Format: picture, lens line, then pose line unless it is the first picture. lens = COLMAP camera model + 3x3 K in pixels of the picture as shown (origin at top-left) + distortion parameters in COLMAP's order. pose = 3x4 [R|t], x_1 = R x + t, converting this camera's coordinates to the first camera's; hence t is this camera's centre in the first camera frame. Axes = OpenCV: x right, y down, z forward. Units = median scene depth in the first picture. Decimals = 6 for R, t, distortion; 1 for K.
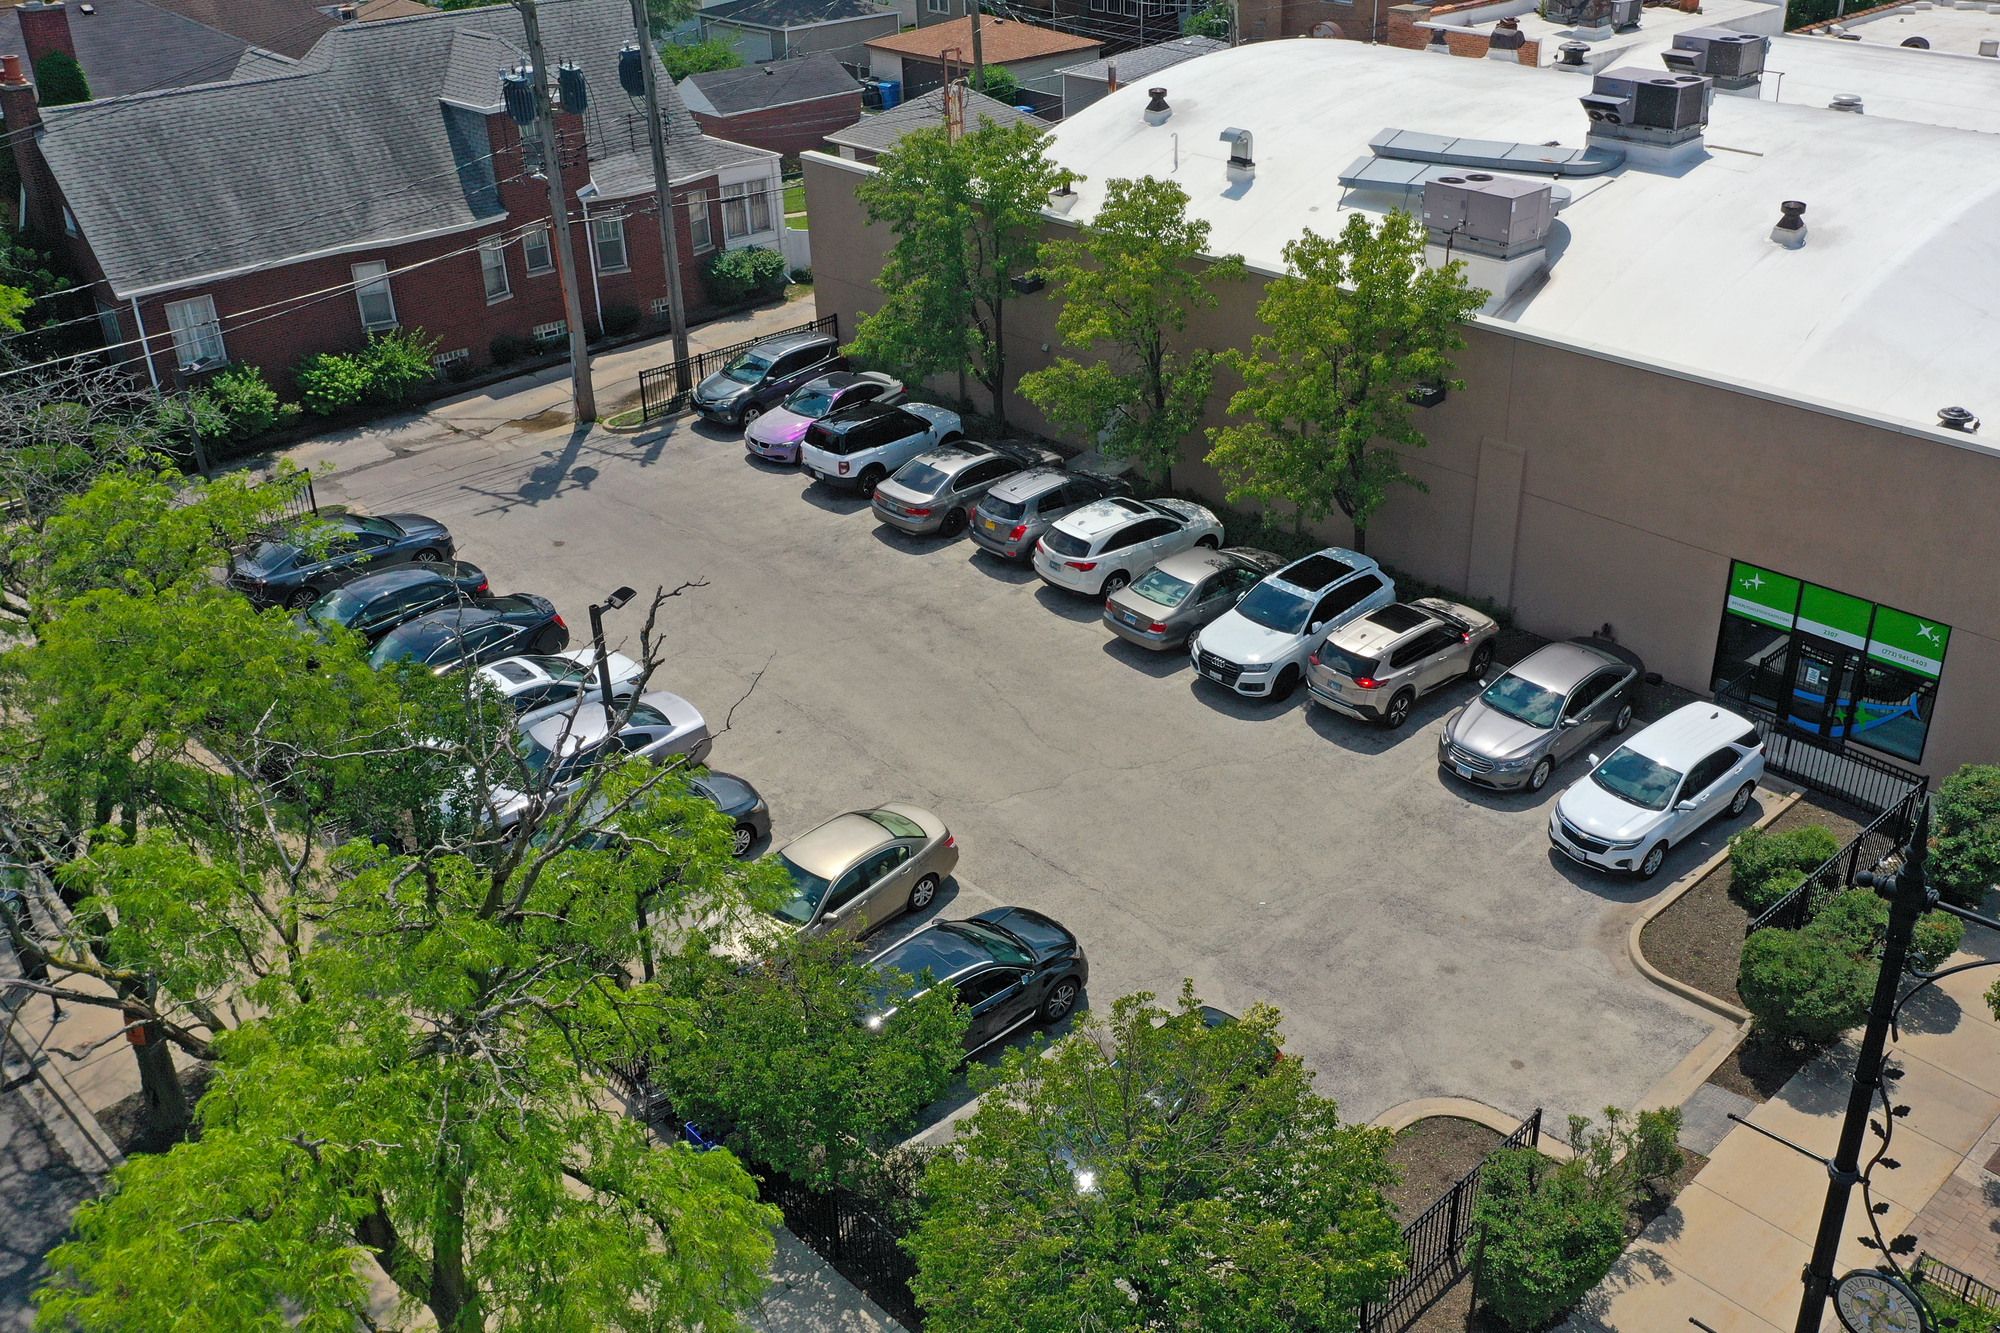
lens RADIAL K [[1866.4, 0, 1099.8], [0, 1866.4, 661.2], [0, 0, 1]] dist [0.001322, 0.014082]
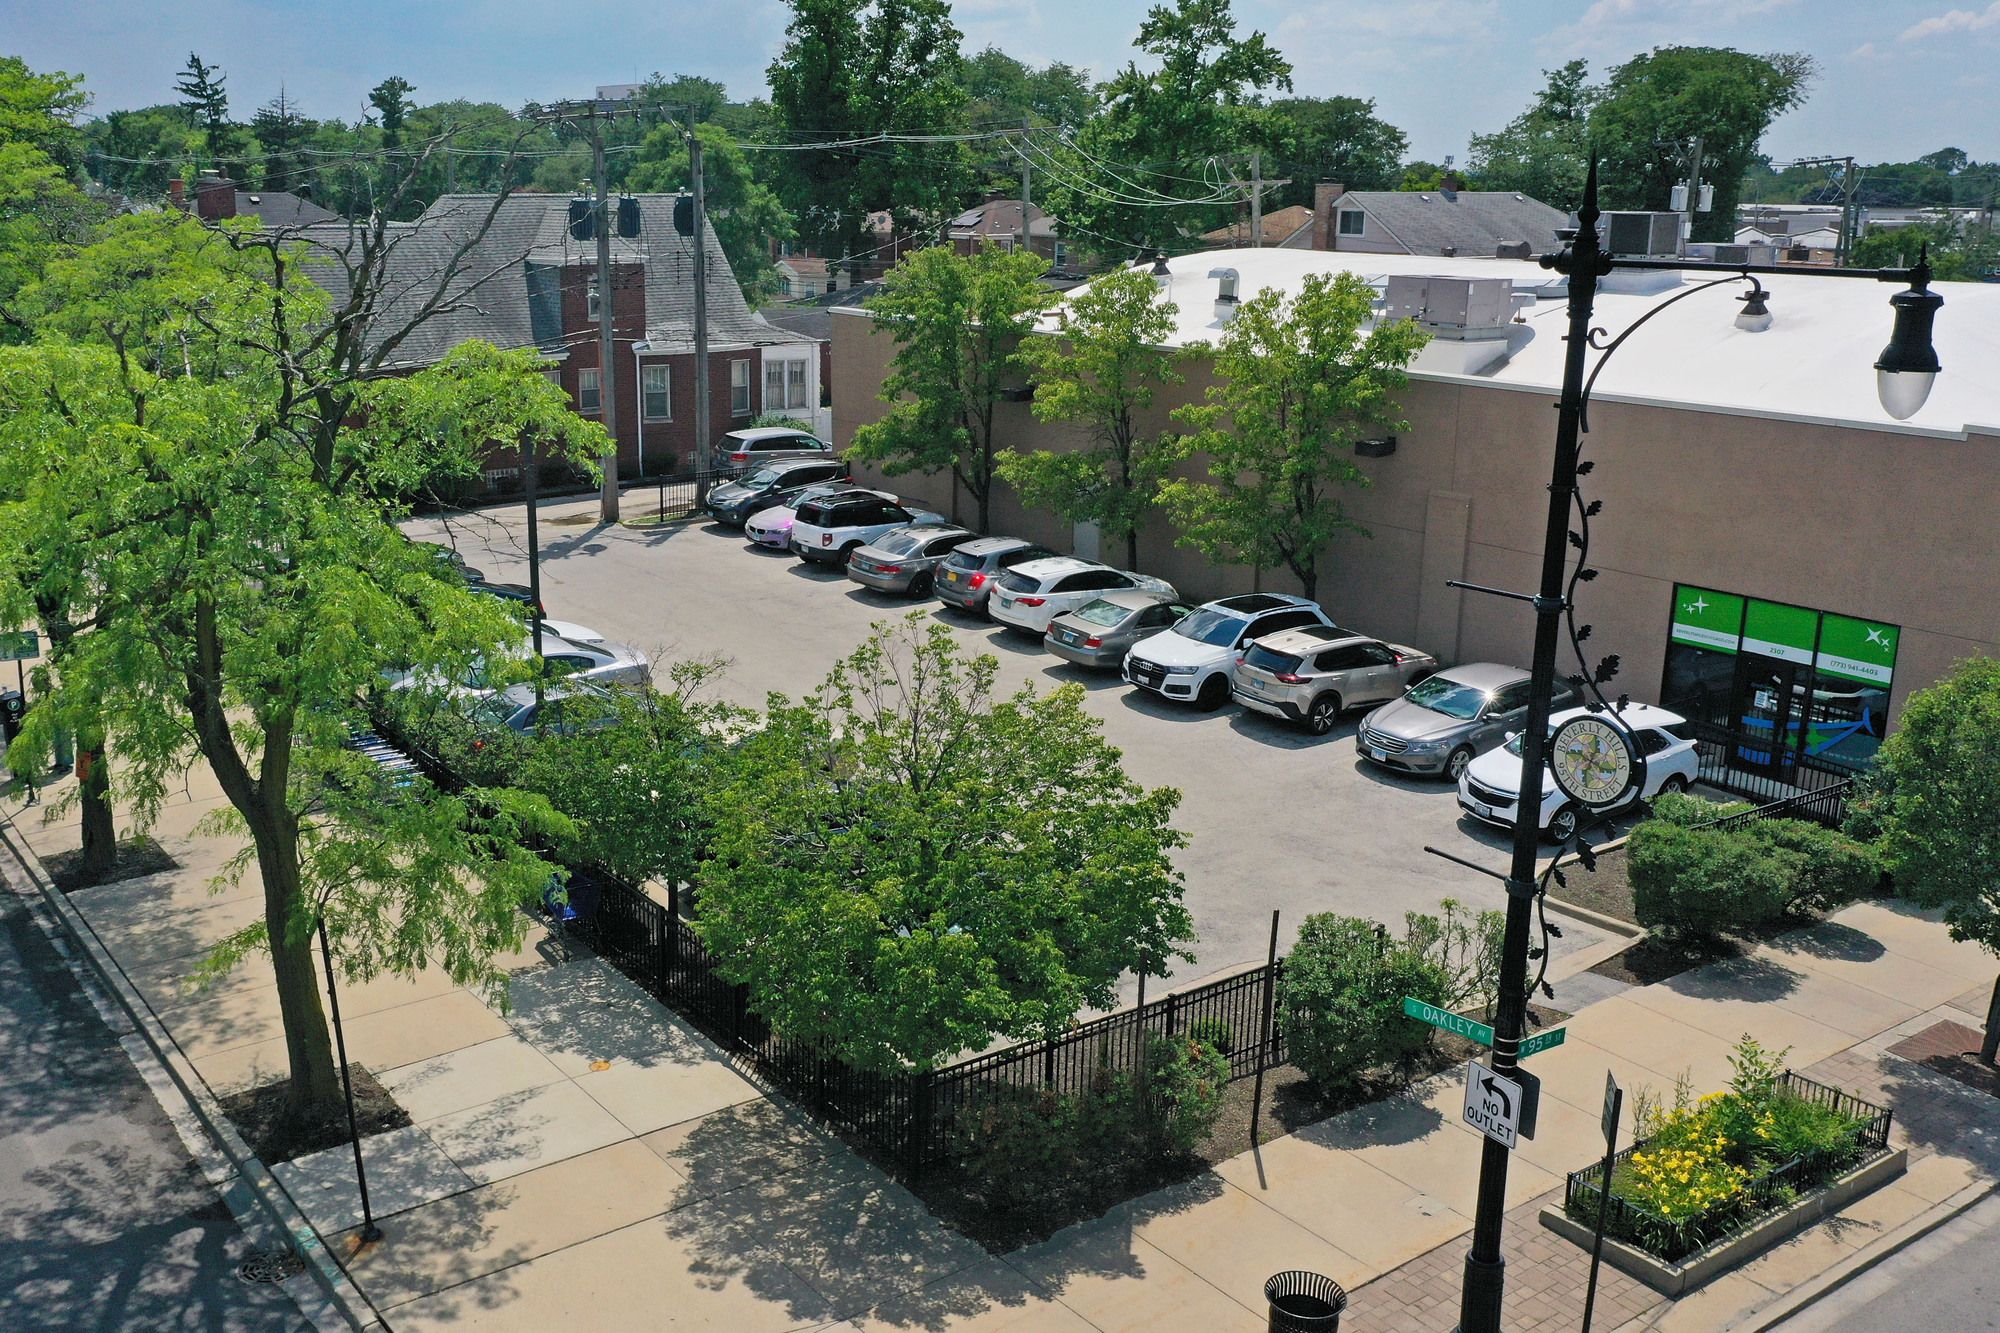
lens RADIAL K [[1863.2, 0, 873.9], [0, 1863.2, 662.7], [0, 0, 1]] dist [0.002953, 0.005193]
pose [[0.983697, 0.058336, -0.170109, 0.083115], [-0.094870, 0.971928, -0.215303, 0.214041], [0.152774, 0.227931, 0.961617, -0.001975]]
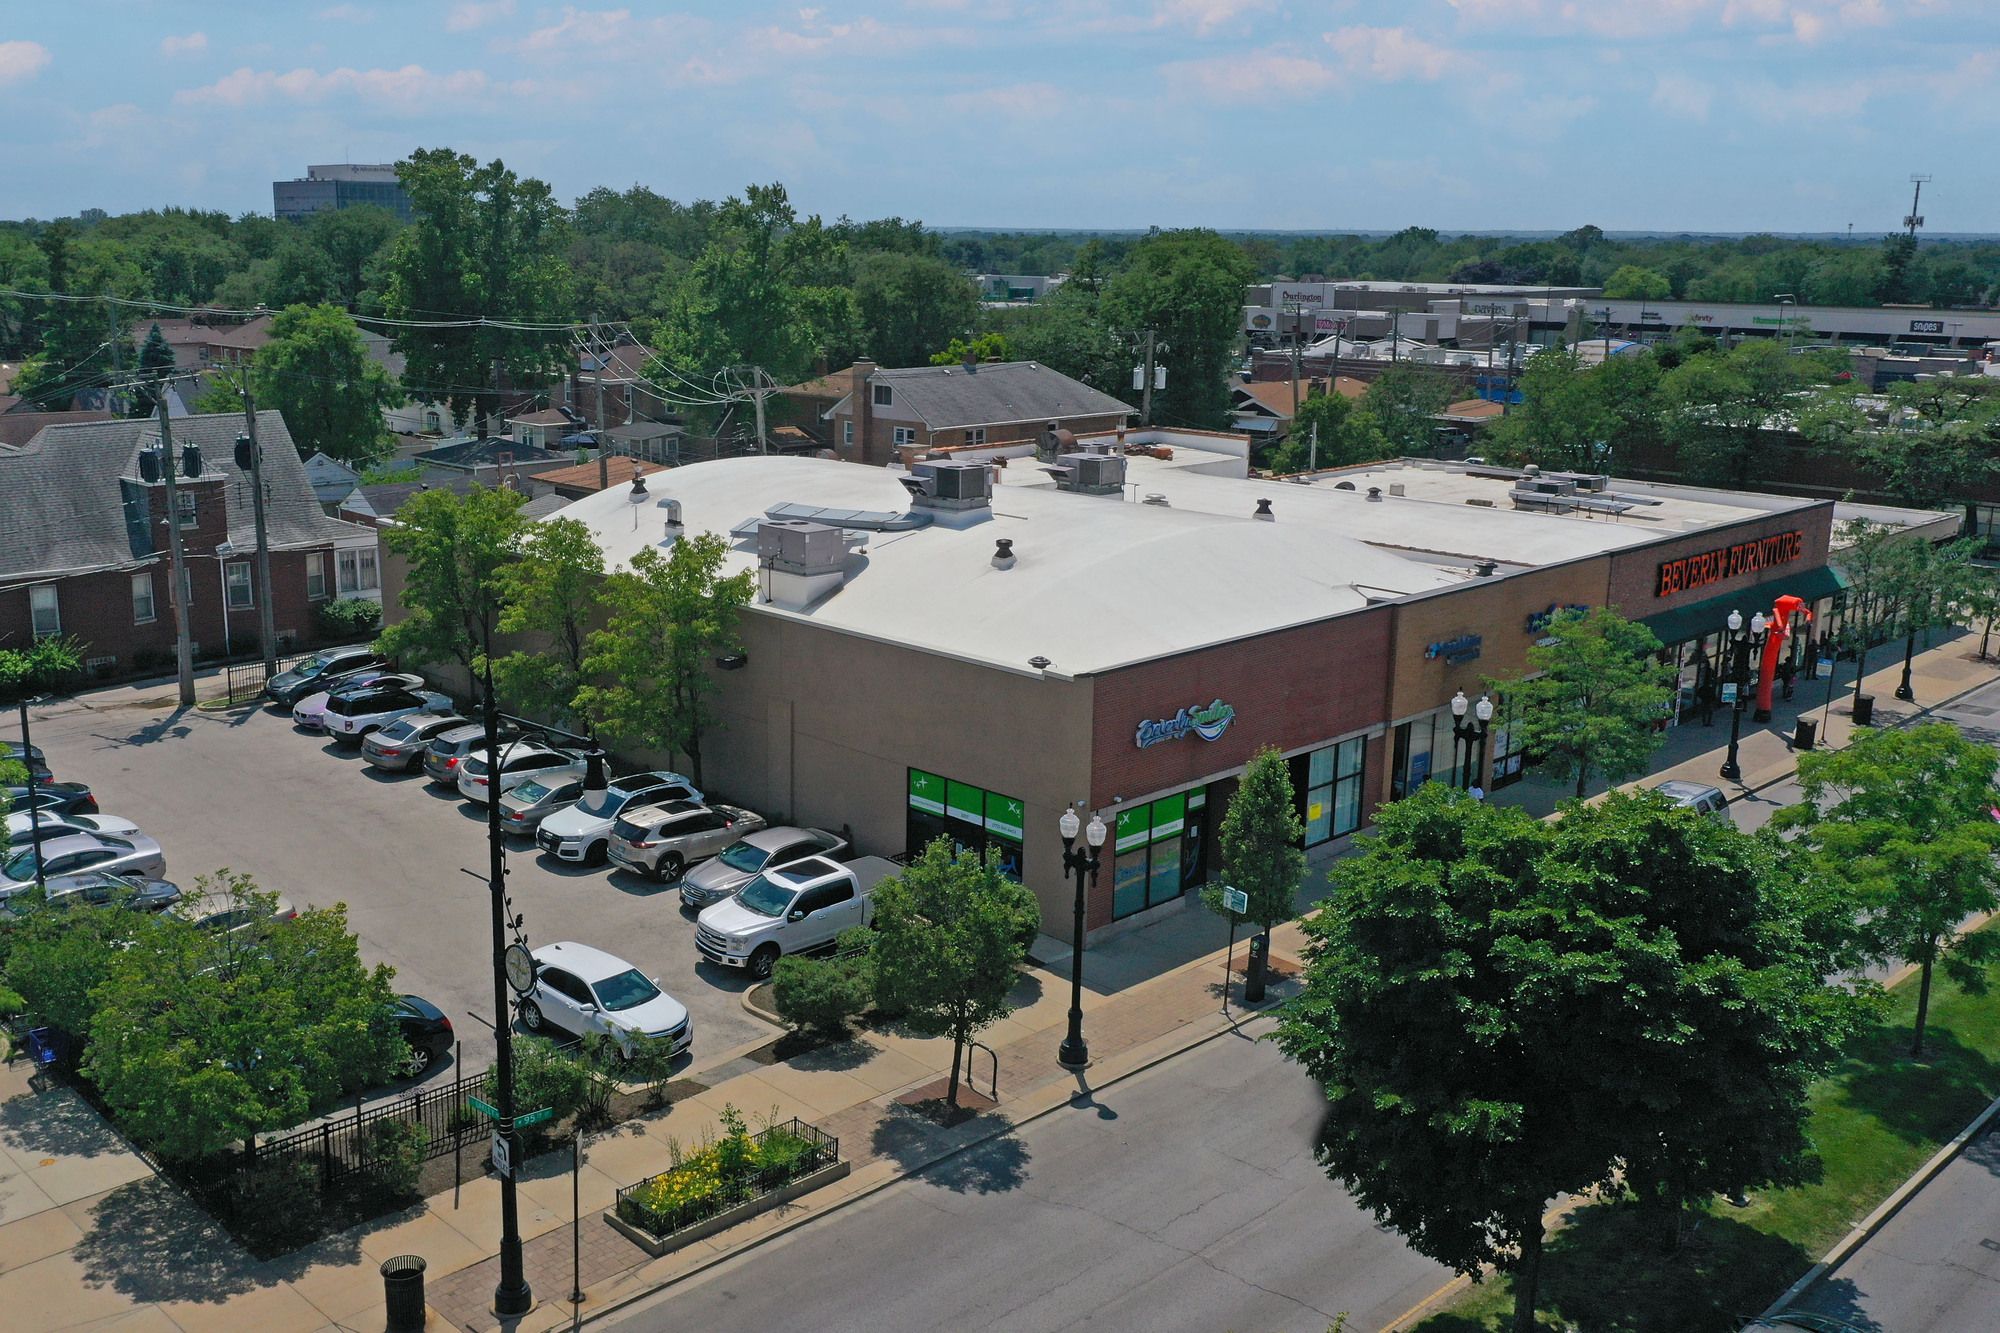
lens RADIAL K [[1858.6, 0, 863.0], [0, 1858.6, 663.2], [0, 0, 1]] dist [0.040363, -0.186453]
pose [[0.998749, 0.023628, -0.044065, 0.327383], [-0.034021, 0.966968, -0.252618, 0.200929], [0.036640, 0.253802, 0.966562, -0.332526]]
